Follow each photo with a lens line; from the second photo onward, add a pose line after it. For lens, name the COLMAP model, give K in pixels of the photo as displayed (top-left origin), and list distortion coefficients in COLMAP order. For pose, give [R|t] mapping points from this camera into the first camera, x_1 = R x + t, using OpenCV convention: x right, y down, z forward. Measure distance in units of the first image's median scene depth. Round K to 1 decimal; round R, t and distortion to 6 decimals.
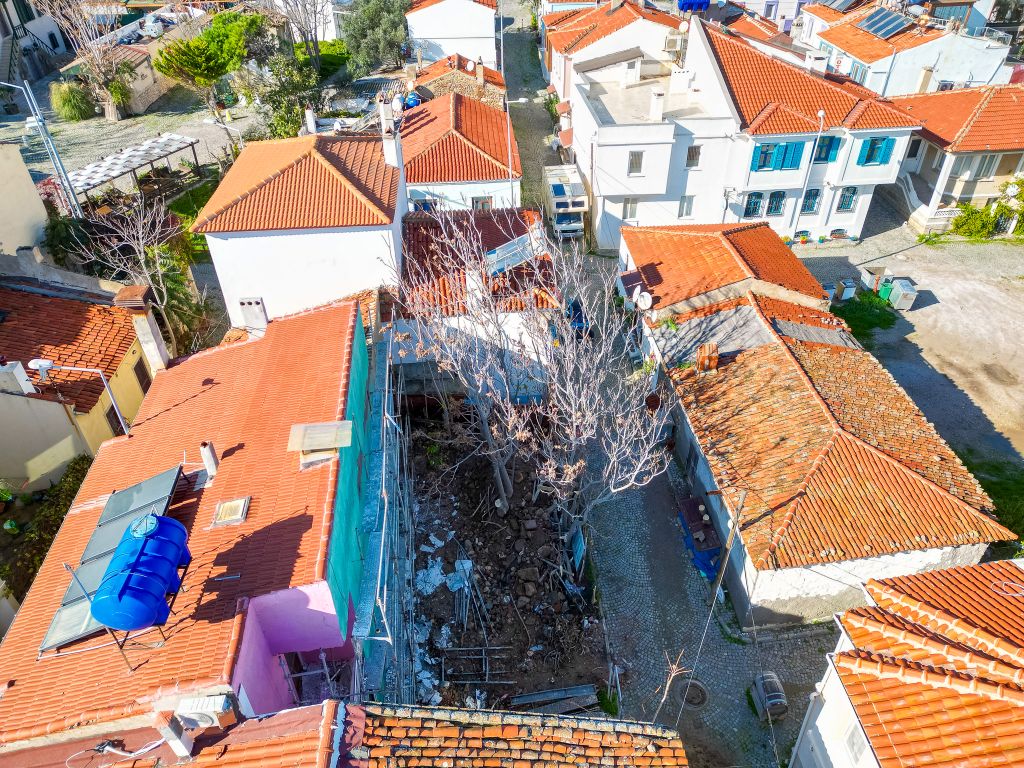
lens RADIAL K [[714.0, 0, 512.6], [0, 714.0, 382.8], [0, 0, 1]] dist [0.072413, -0.066628]
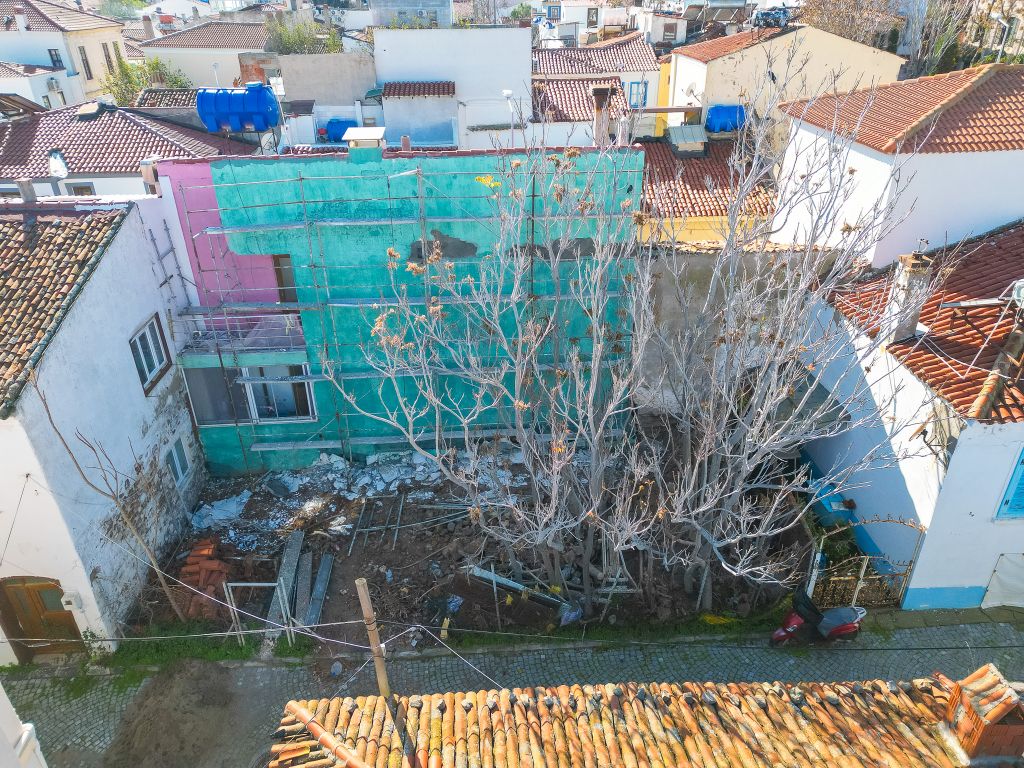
lens RADIAL K [[714.0, 0, 512.6], [0, 714.0, 382.8], [0, 0, 1]] dist [0.072413, -0.066628]
pose [[-0.049623, 0.493389, -0.868392, 0.349492], [-0.593672, 0.684622, 0.422902, -0.107286], [0.803176, 0.536525, 0.258939, 0.461834]]
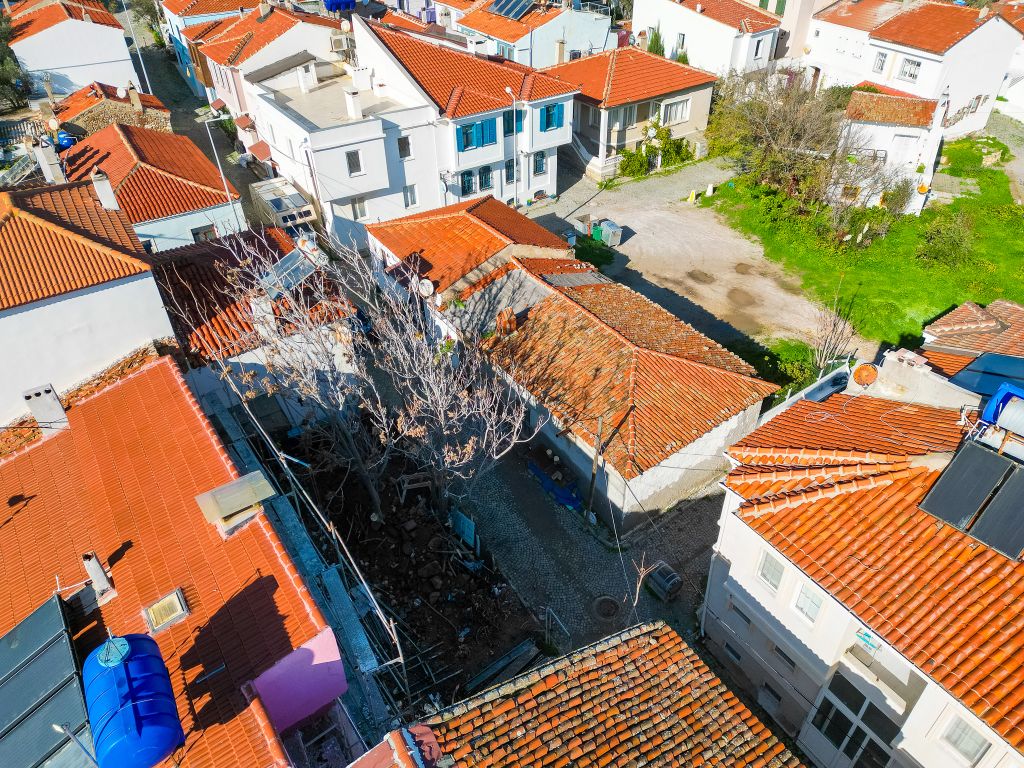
lens RADIAL K [[714.0, 0, 512.6], [0, 714.0, 382.8], [0, 0, 1]] dist [0.072413, -0.066628]
pose [[0.875057, -0.295318, 0.383487, -0.113246], [0.296157, 0.953353, 0.058380, -0.005078], [-0.382839, 0.062487, 0.921699, 0.005560]]
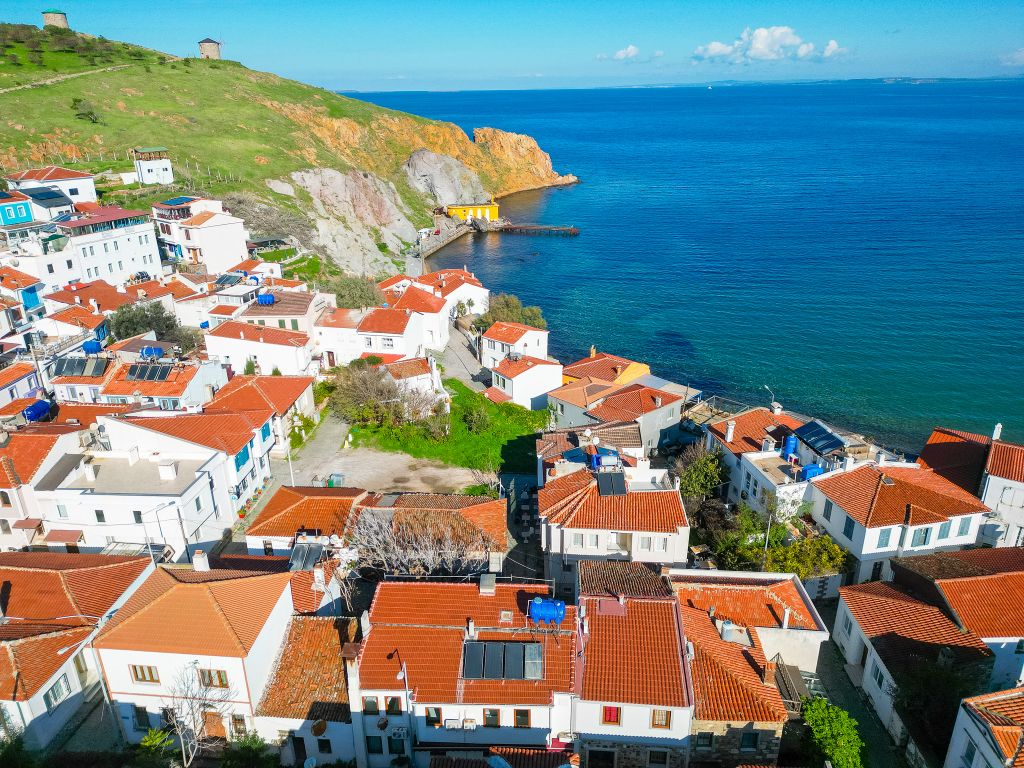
lens RADIAL K [[714.0, 0, 512.6], [0, 714.0, 382.8], [0, 0, 1]] dist [0.072413, -0.066628]
pose [[0.155270, -0.364074, 0.918336, -1.024113], [0.606108, 0.769183, 0.202463, -0.411380], [-0.780080, 0.525174, 0.340099, -0.154609]]
